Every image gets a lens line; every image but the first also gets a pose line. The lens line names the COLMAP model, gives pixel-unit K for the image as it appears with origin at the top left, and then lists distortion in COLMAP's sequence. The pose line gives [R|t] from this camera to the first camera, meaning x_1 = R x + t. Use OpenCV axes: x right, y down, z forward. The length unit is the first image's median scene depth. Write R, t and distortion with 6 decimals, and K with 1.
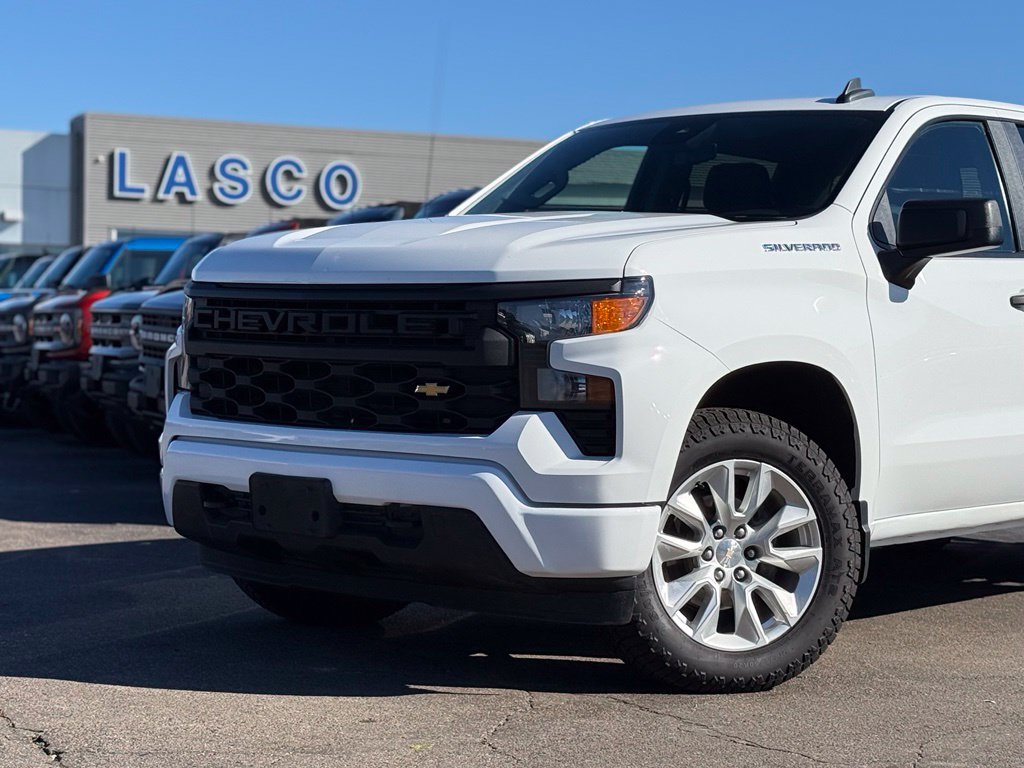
lens RADIAL K [[1895.6, 0, 517.0], [0, 1895.6, 404.9], [0, 0, 1]] dist [0.113125, 0.181075]
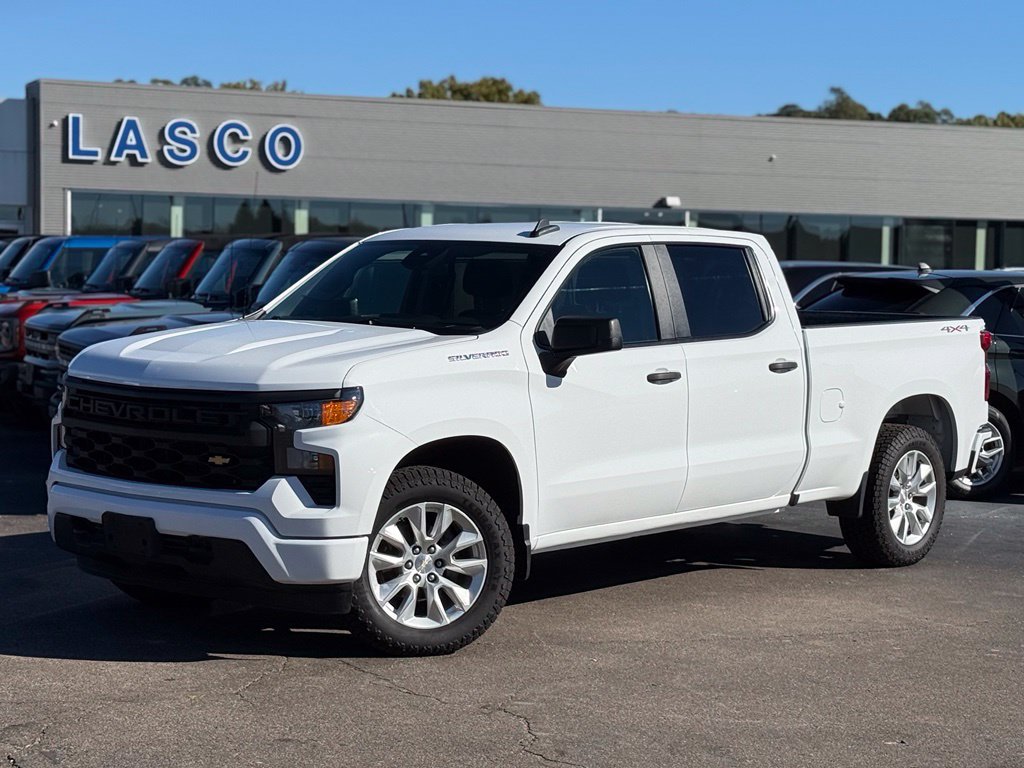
lens RADIAL K [[1895.6, 0, 517.0], [0, 1895.6, 404.9], [0, 0, 1]] dist [0.113125, 0.181075]
pose [[0.999900, -0.003597, 0.013645, 0.164211], [0.003052, 0.999203, 0.039797, -0.106427], [-0.013777, -0.039751, 0.999115, -0.493789]]
